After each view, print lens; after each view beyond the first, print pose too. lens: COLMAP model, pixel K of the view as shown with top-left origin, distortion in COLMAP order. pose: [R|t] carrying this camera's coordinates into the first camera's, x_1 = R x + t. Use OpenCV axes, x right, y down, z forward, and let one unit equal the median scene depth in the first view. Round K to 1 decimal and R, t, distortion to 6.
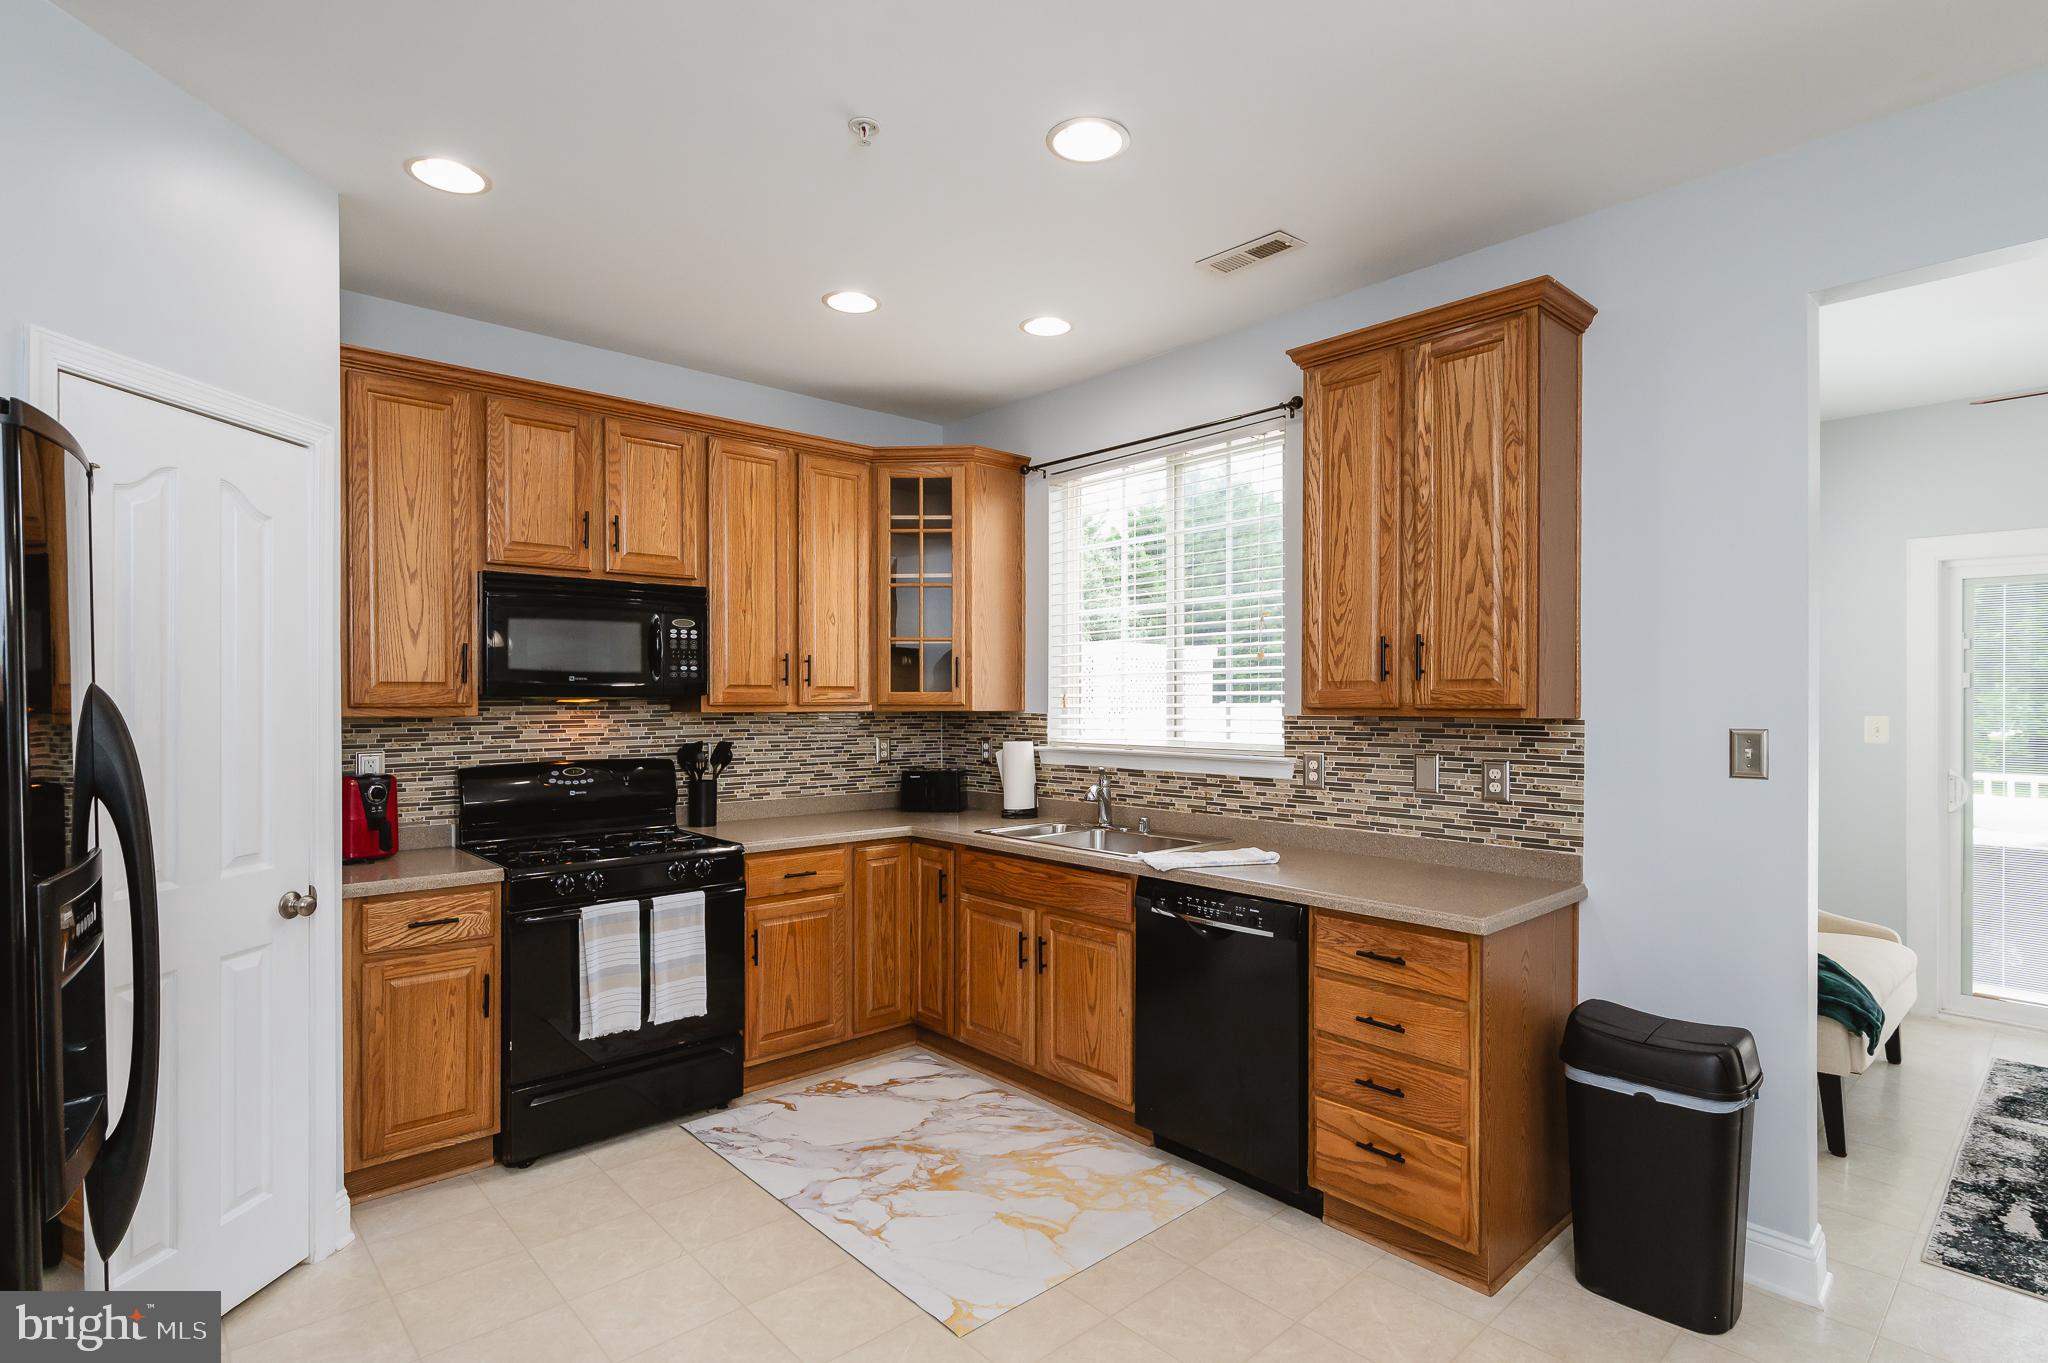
lens RADIAL K [[1014.4, 0, 1030.6], [0, 1014.4, 703.3], [0, 0, 1]] dist [0.002638, 0.002171]
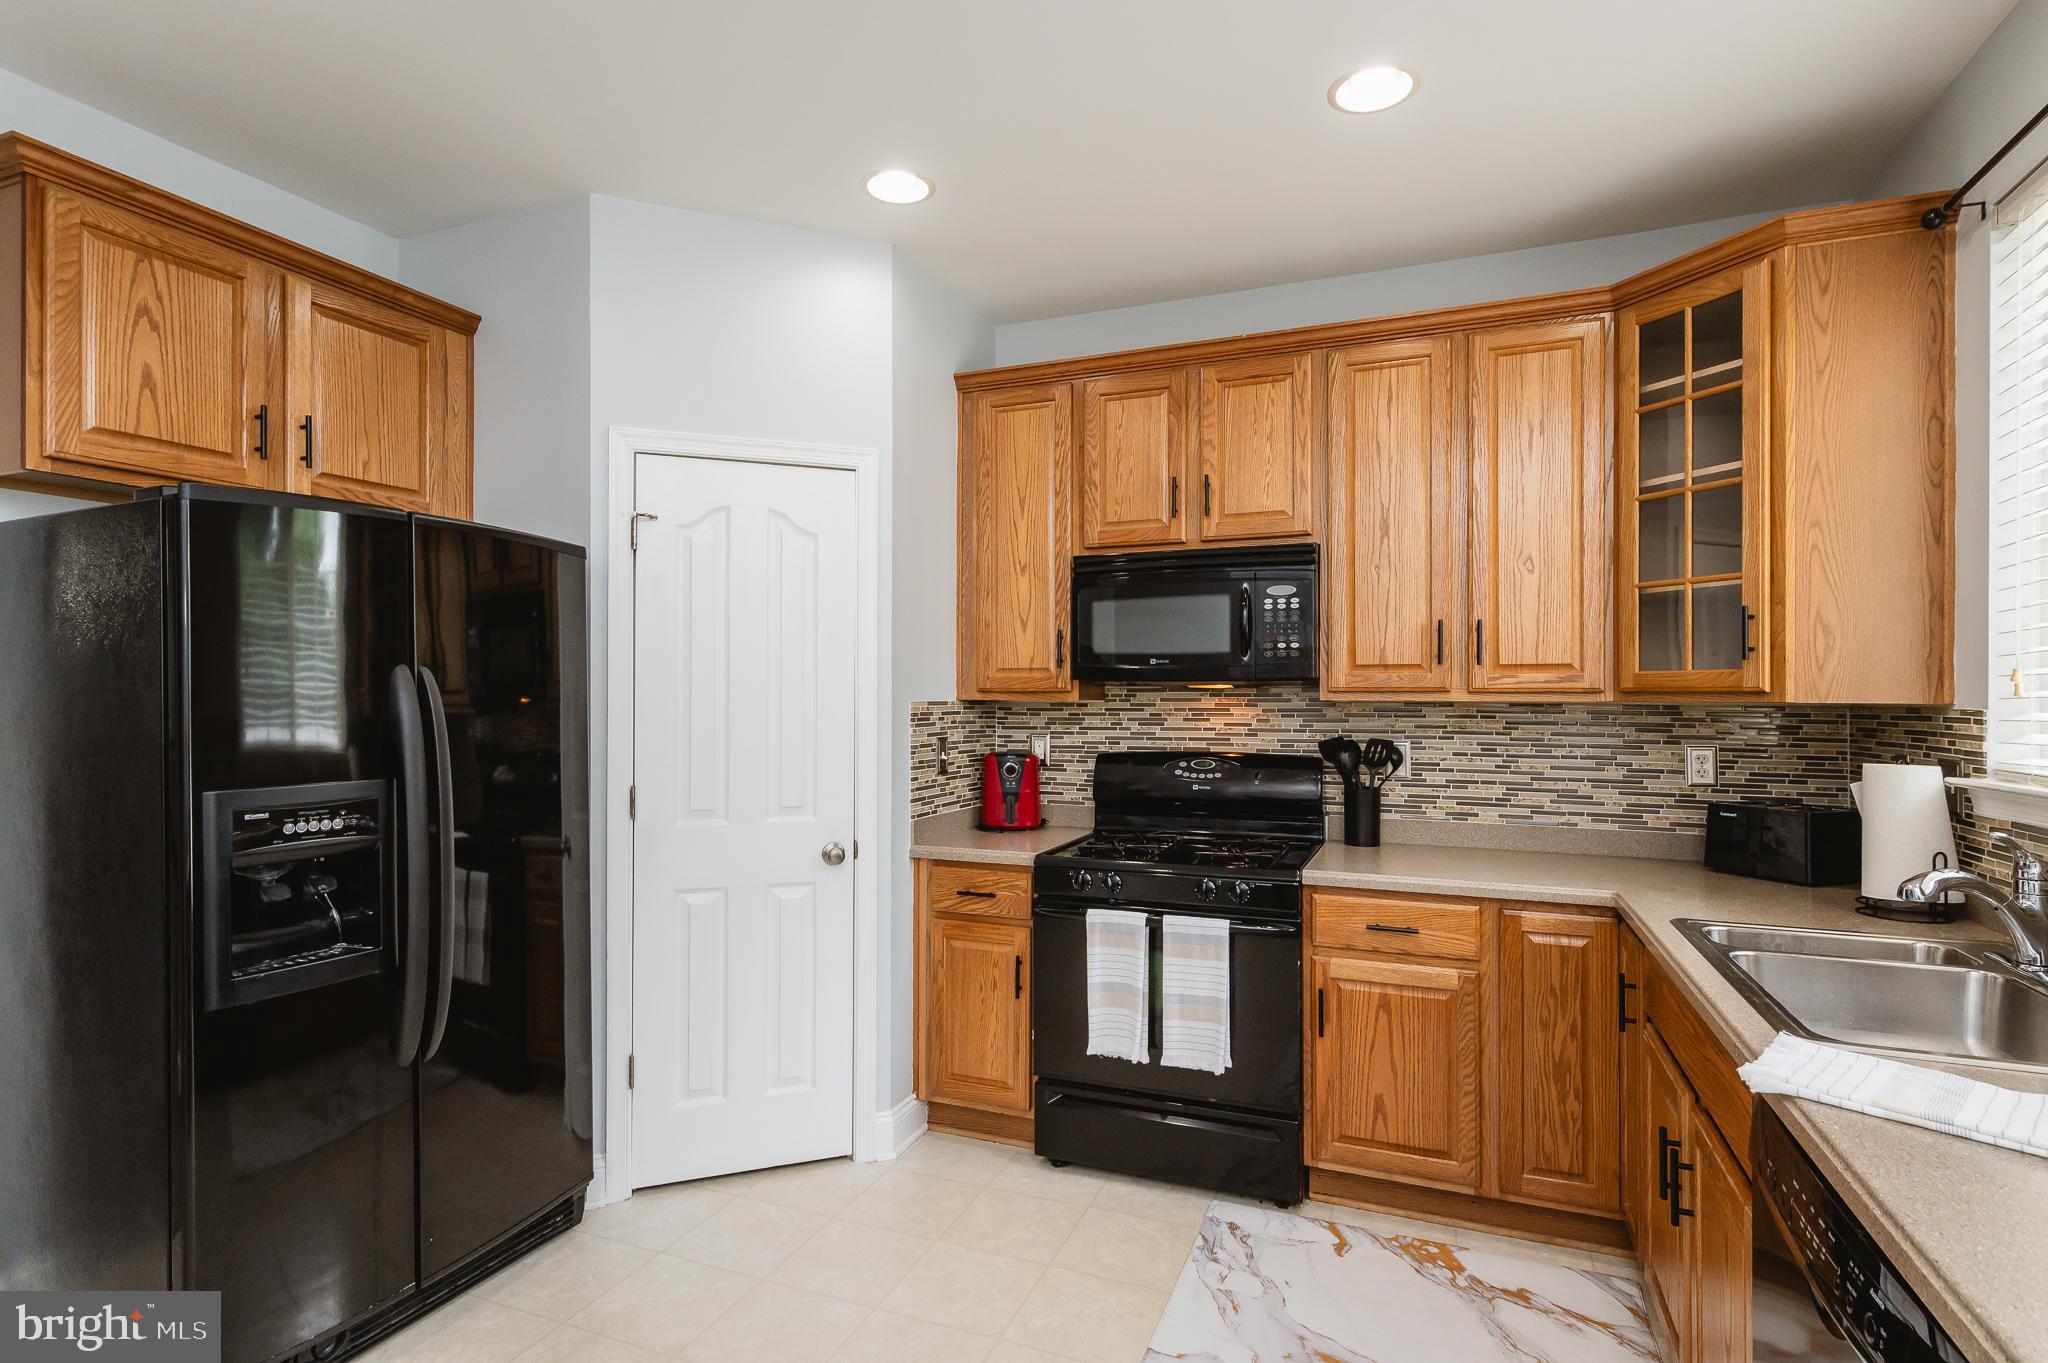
lens RADIAL K [[1014.4, 0, 1038.5], [0, 1014.4, 692.1], [0, 0, 1]] dist [0.002638, 0.002171]
pose [[0.428280, -0.001626, -0.903645, 0.320951], [-0.006102, 0.999970, -0.004692, 0.008125], [0.903626, 0.007524, 0.428257, 0.490474]]
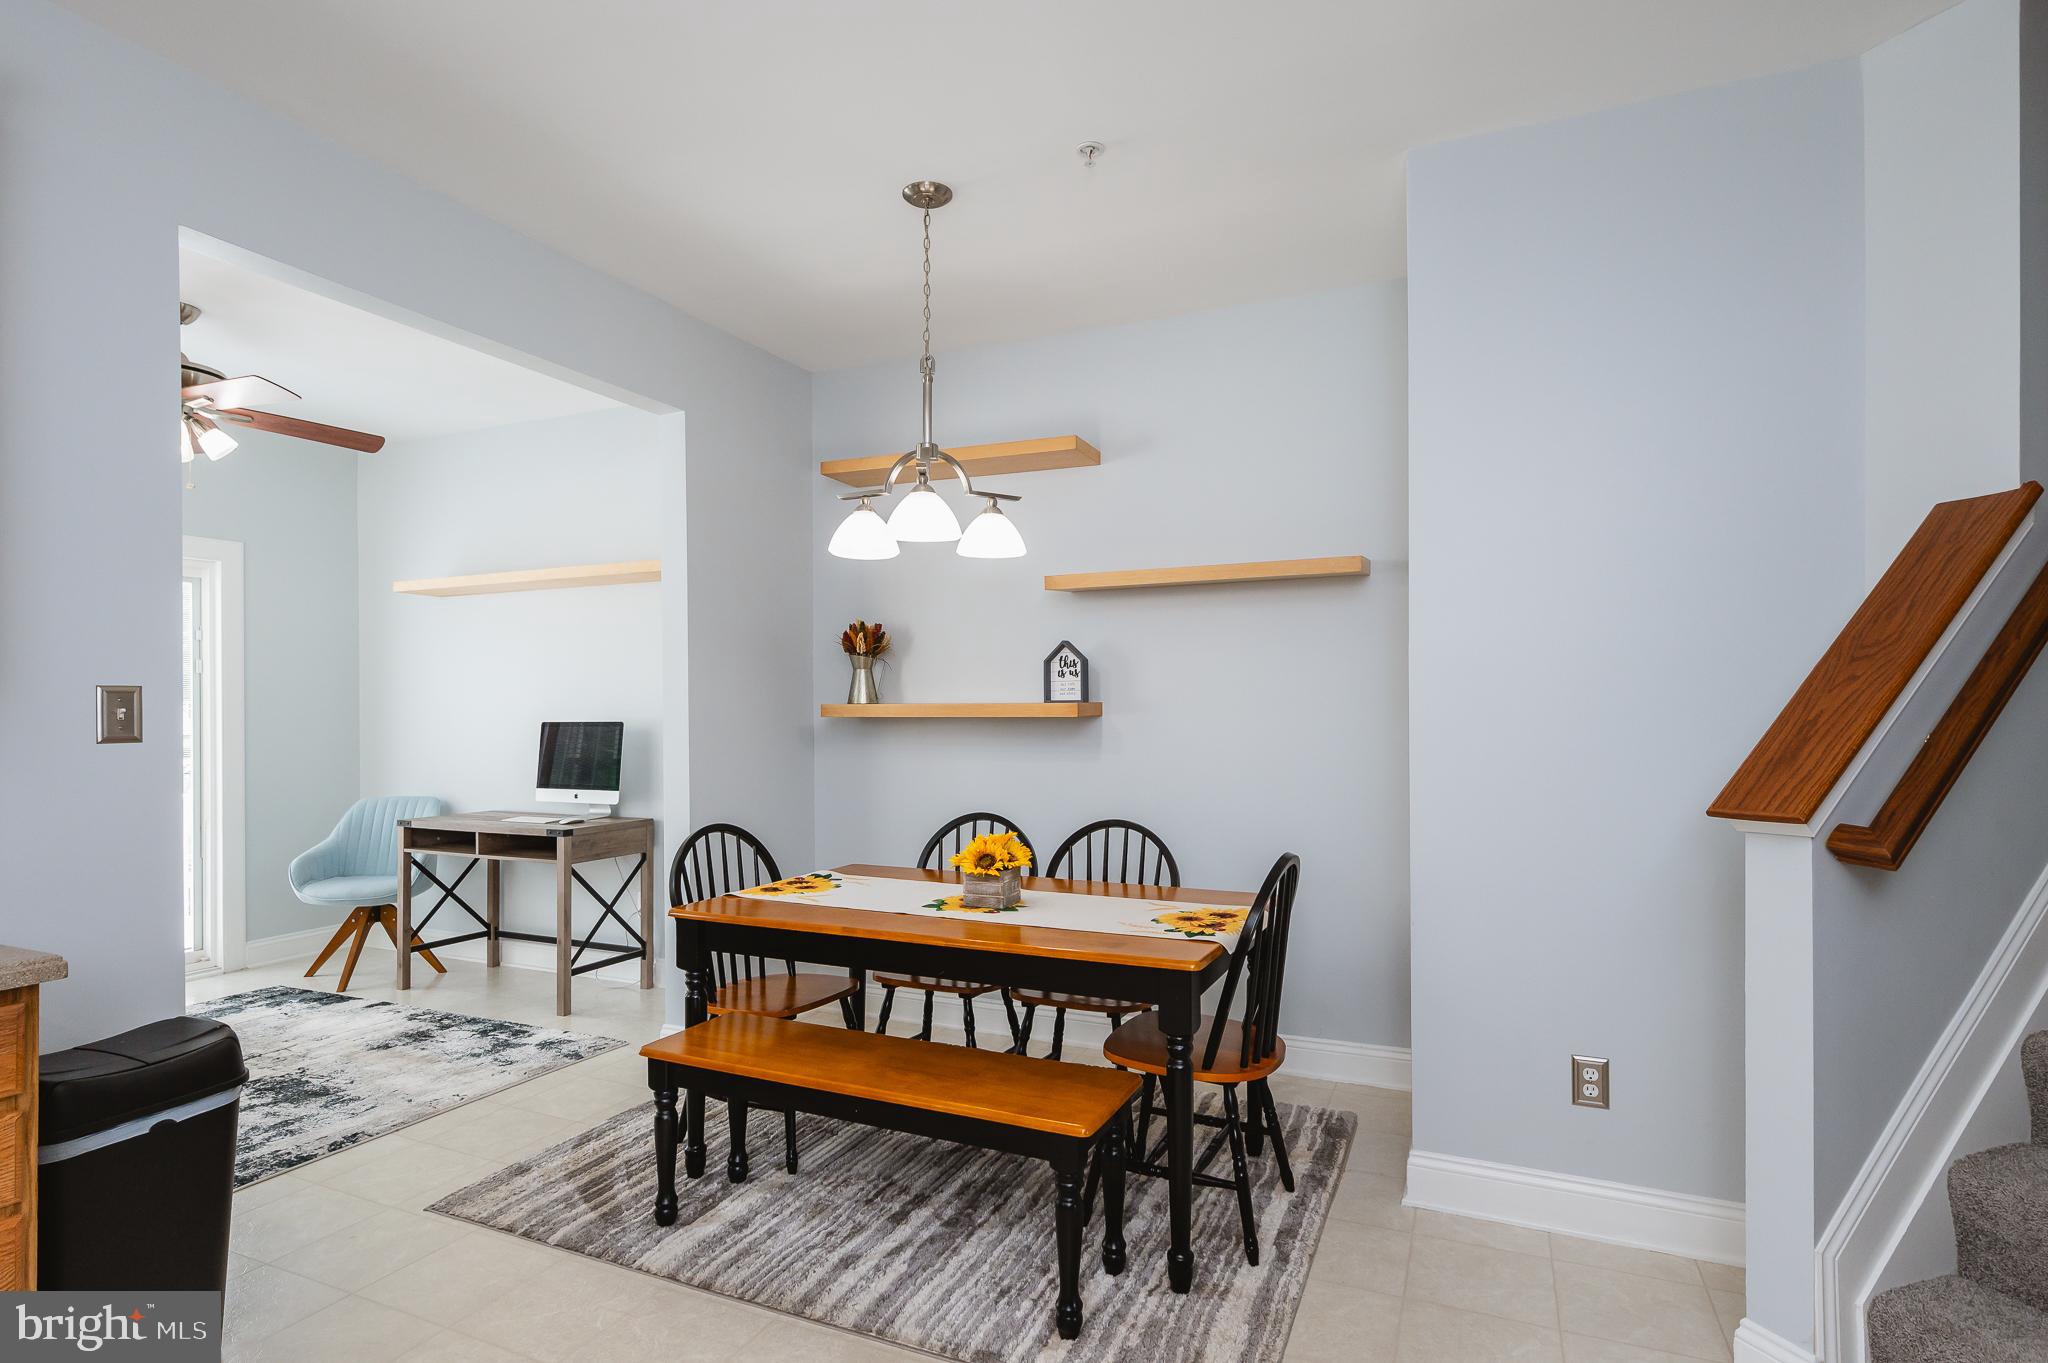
lens RADIAL K [[1014.4, 0, 1041.4], [0, 1014.4, 708.7], [0, 0, 1]] dist [0.002638, 0.002171]
pose [[-0.394073, -0.001979, 0.919077, -0.292349], [0.006925, 0.999963, 0.005122, 0.034305], [-0.919053, 0.008383, -0.394044, 0.453653]]
